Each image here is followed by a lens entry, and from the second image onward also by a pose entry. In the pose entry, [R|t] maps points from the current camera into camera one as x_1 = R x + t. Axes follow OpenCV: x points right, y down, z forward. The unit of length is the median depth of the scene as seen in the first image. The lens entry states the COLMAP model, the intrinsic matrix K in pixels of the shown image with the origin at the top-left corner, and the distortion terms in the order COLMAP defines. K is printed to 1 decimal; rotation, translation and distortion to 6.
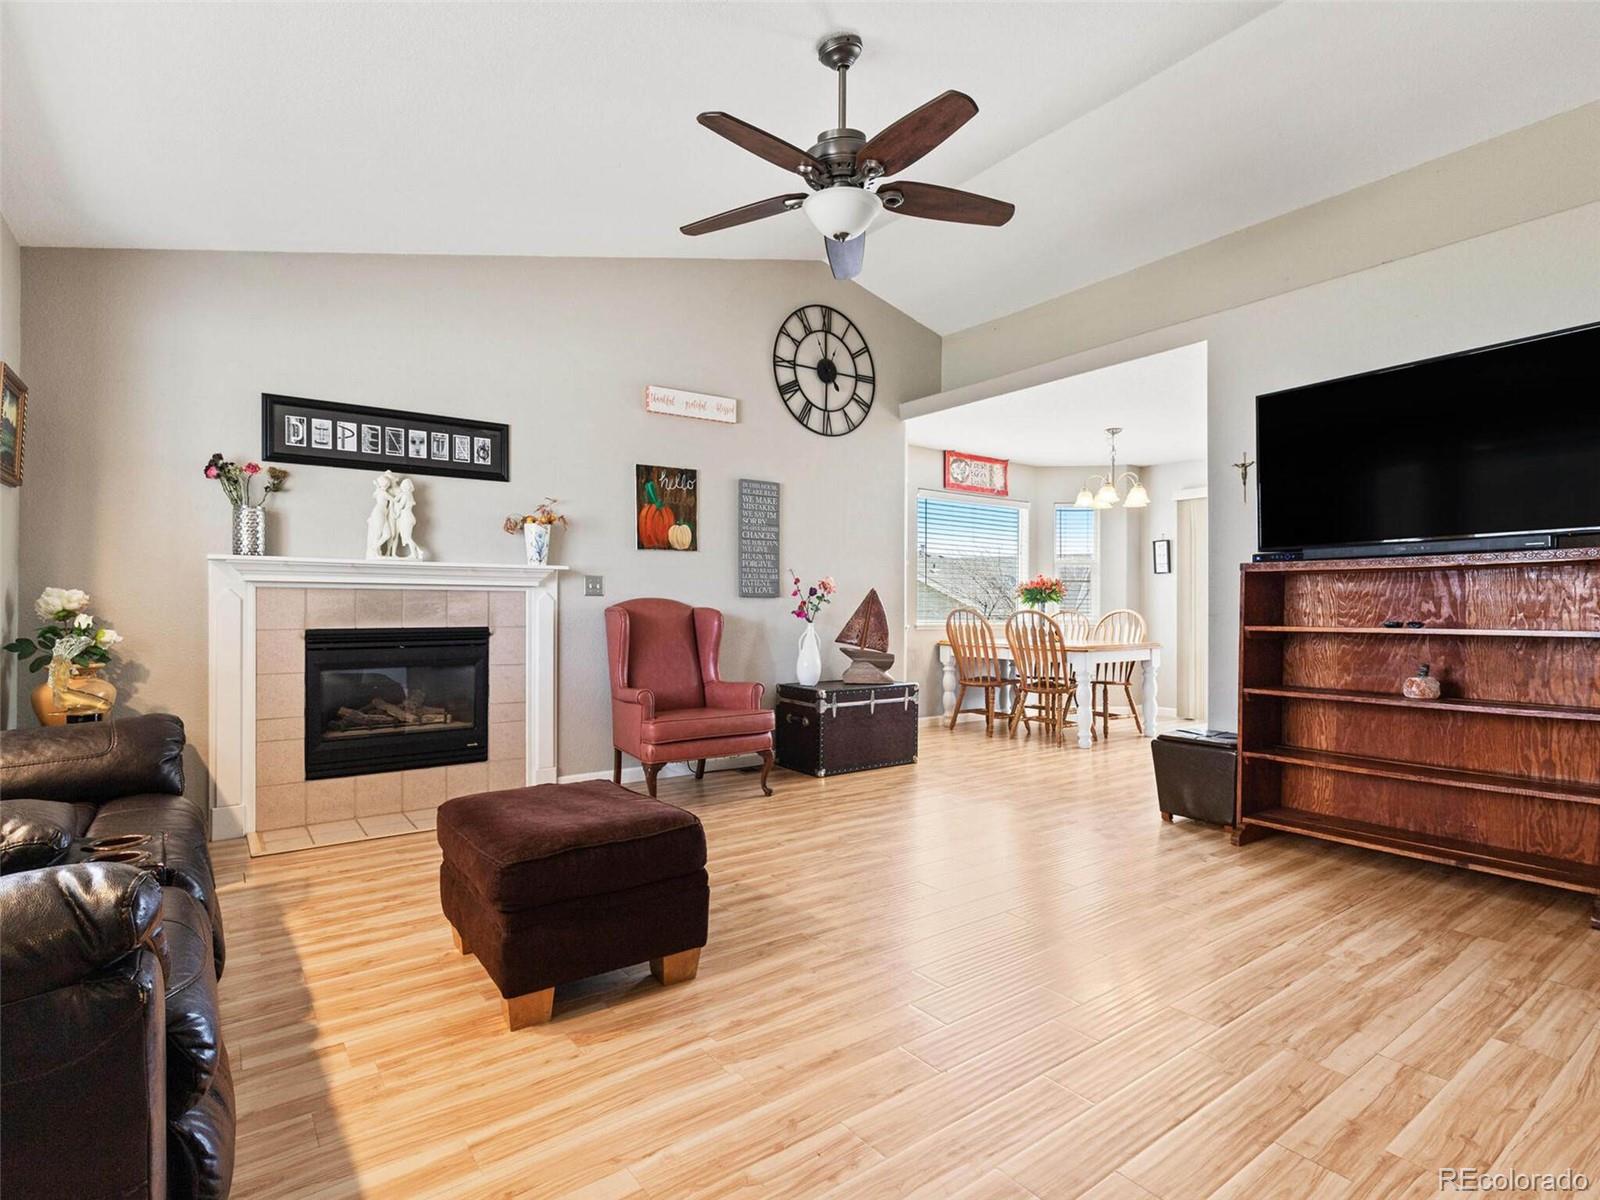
lens RADIAL K [[811.3, 0, 806.7], [0, 811.3, 601.9], [0, 0, 1]] dist [0.010296, -0.002263]
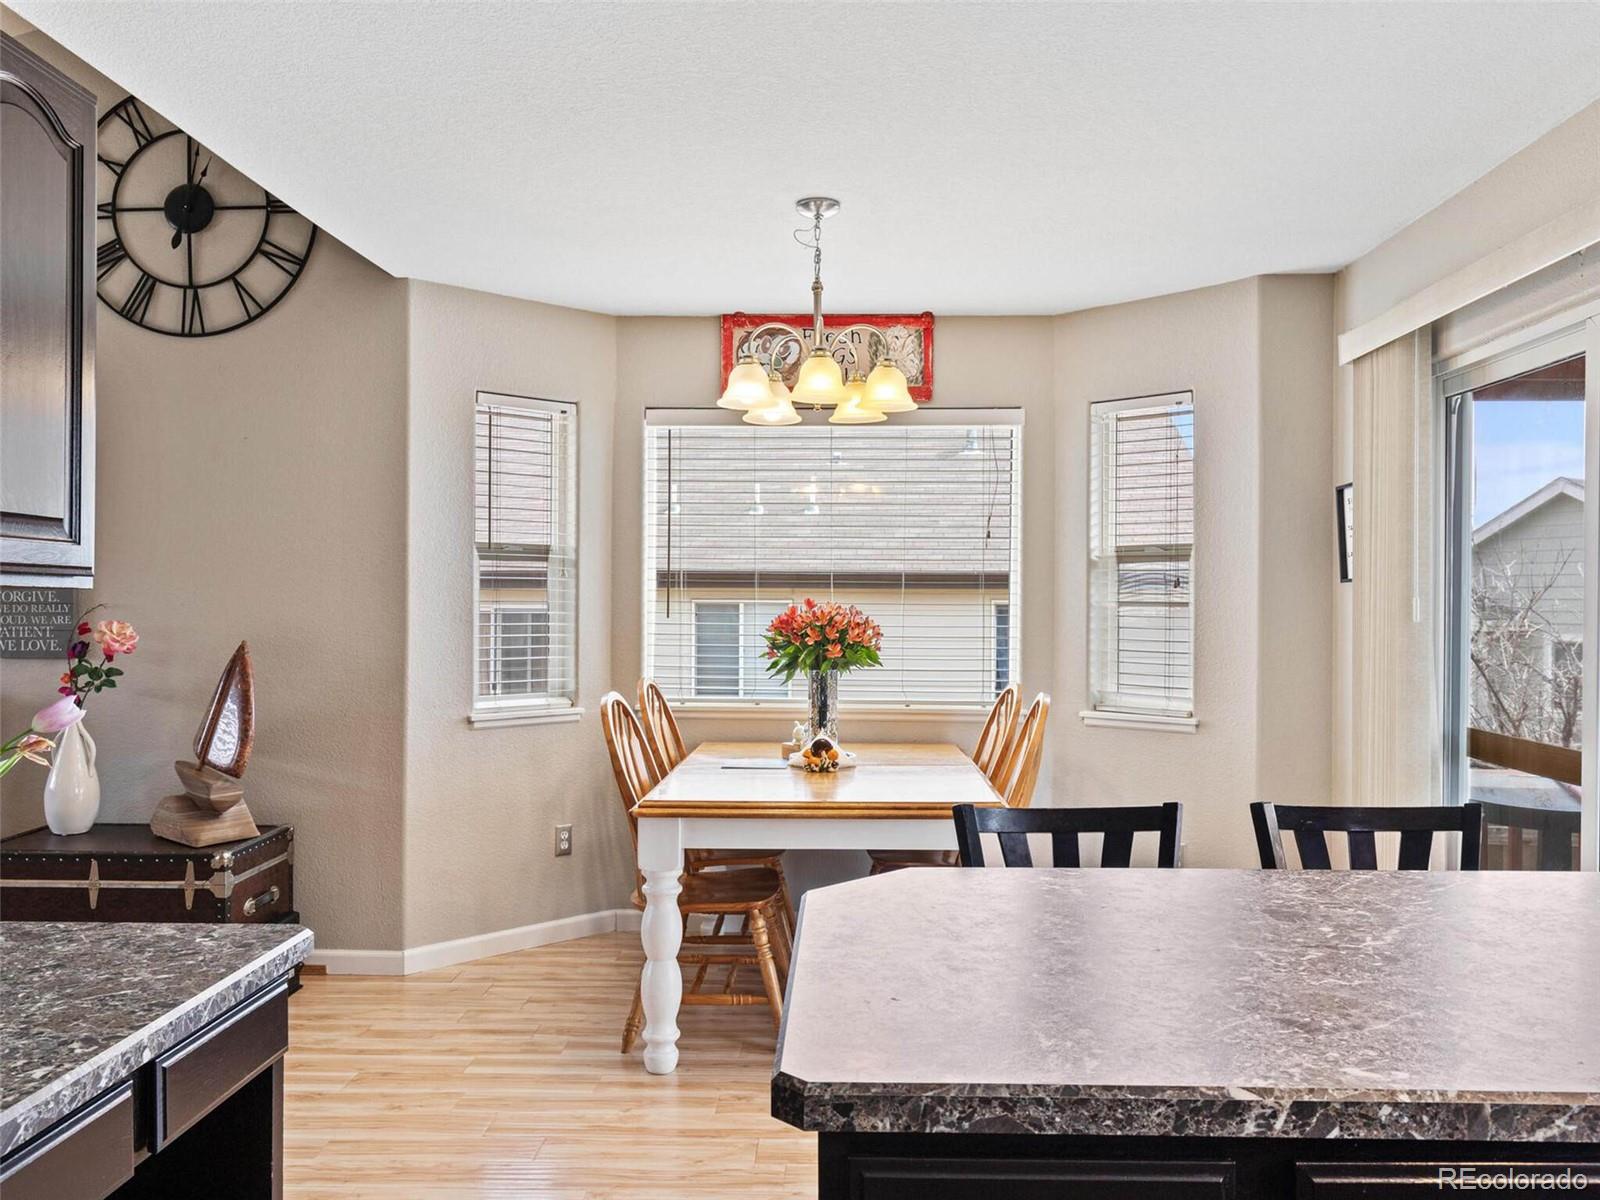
lens RADIAL K [[1213.8, 0, 801.6], [0, 1213.8, 600.8], [0, 0, 1]] dist [-0.001316, 0.002958]
pose [[0.788259, -0.006669, -0.615308, 1.089023], [0.006884, 0.999974, -0.002019, -0.050597], [0.615306, -0.002645, 0.788284, 0.885646]]
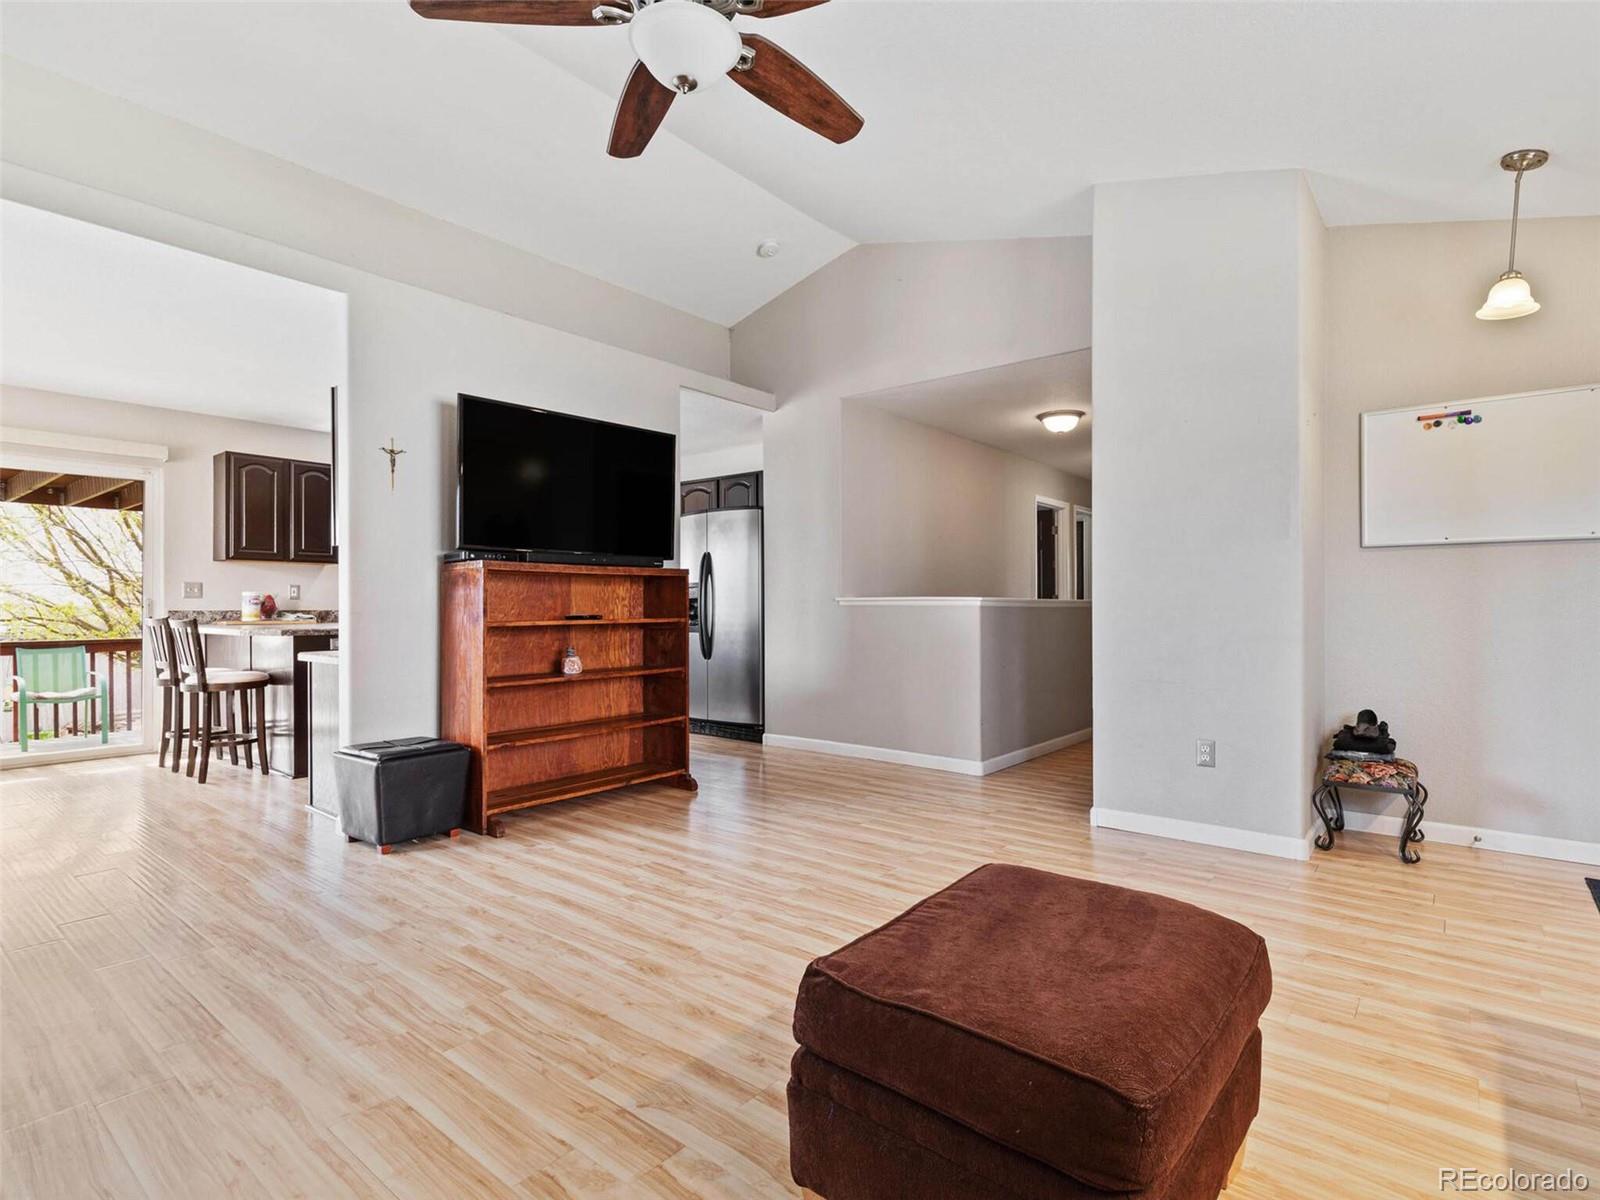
lens RADIAL K [[811.3, 0, 809.2], [0, 811.3, 601.9], [0, 0, 1]] dist [0.010296, -0.002263]
pose [[-0.245681, 0.002891, 0.969346, -0.482635], [-0.005081, 0.999978, -0.004270, 0.005679], [-0.969337, -0.005974, -0.245661, 0.761910]]
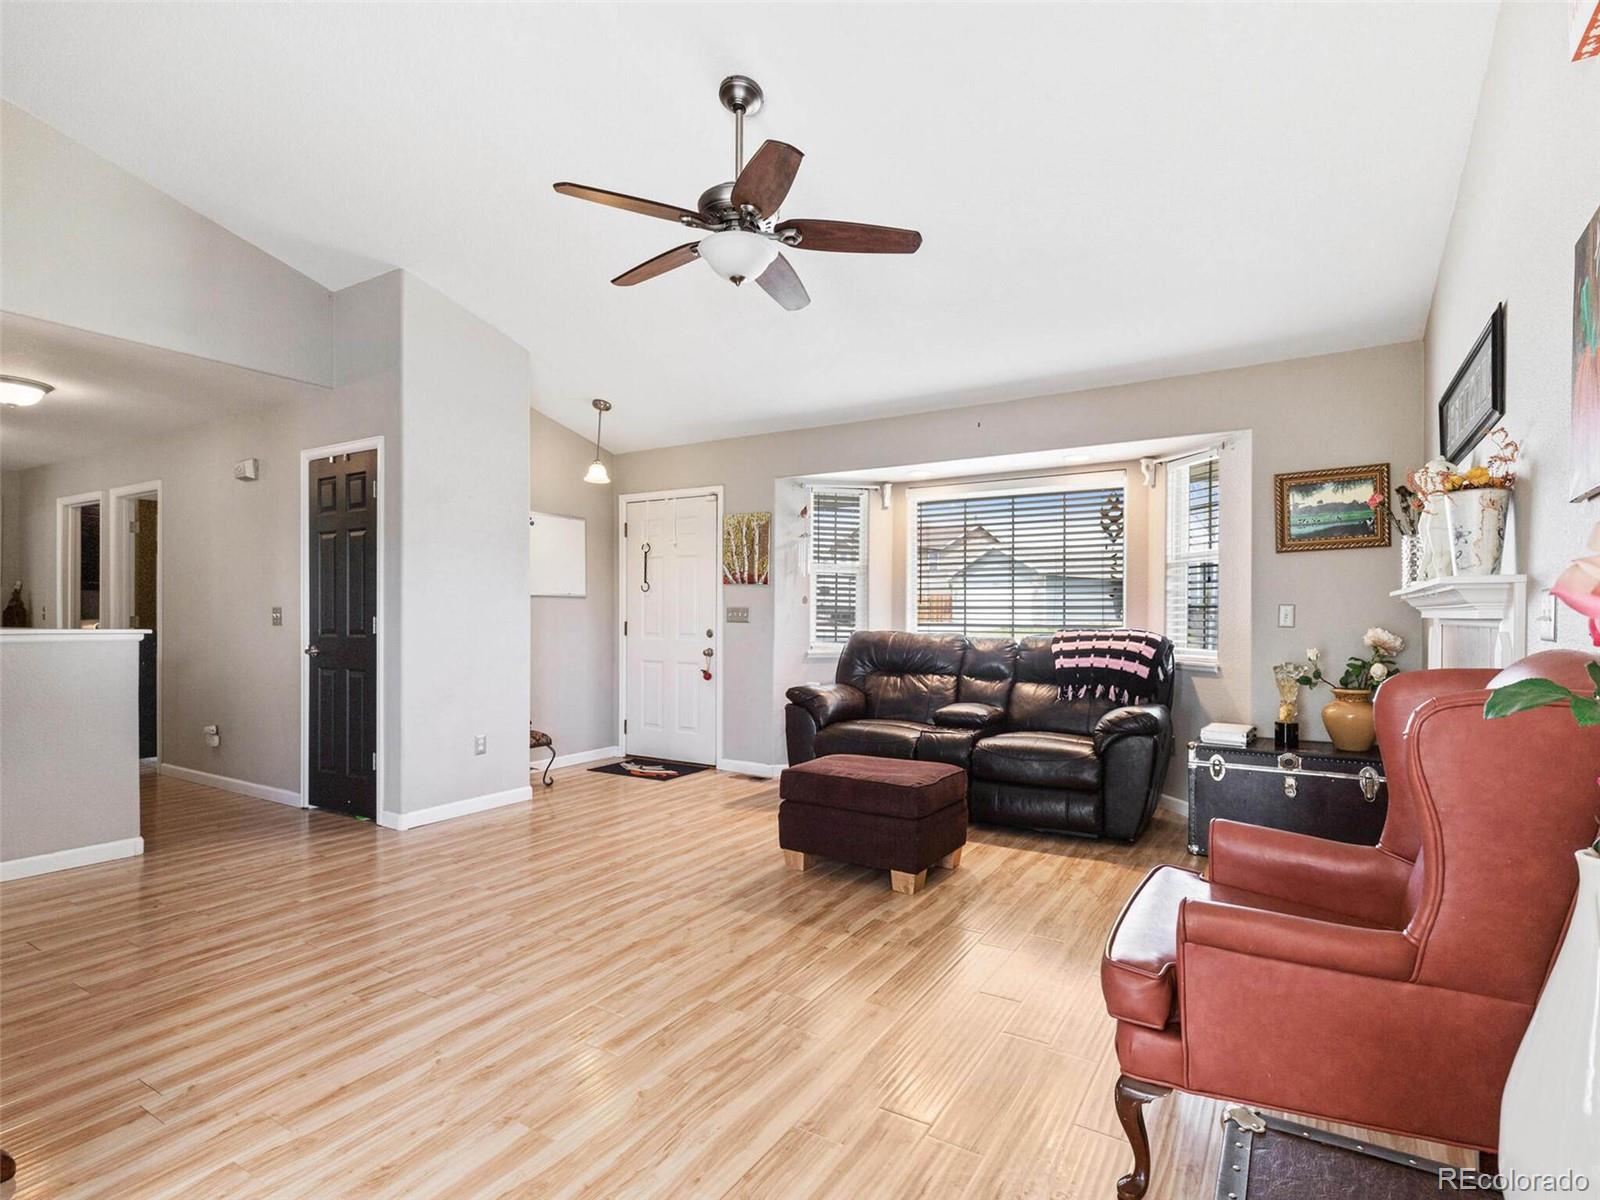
lens RADIAL K [[811.3, 0, 812.2], [0, 811.3, 620.7], [0, 0, 1]] dist [0.010296, -0.002263]
pose [[-0.927166, -0.001413, -0.374648, 0.237506], [-0.001760, 0.999998, 0.000583, -0.020286], [0.374647, 0.001200, -0.927167, 1.402300]]
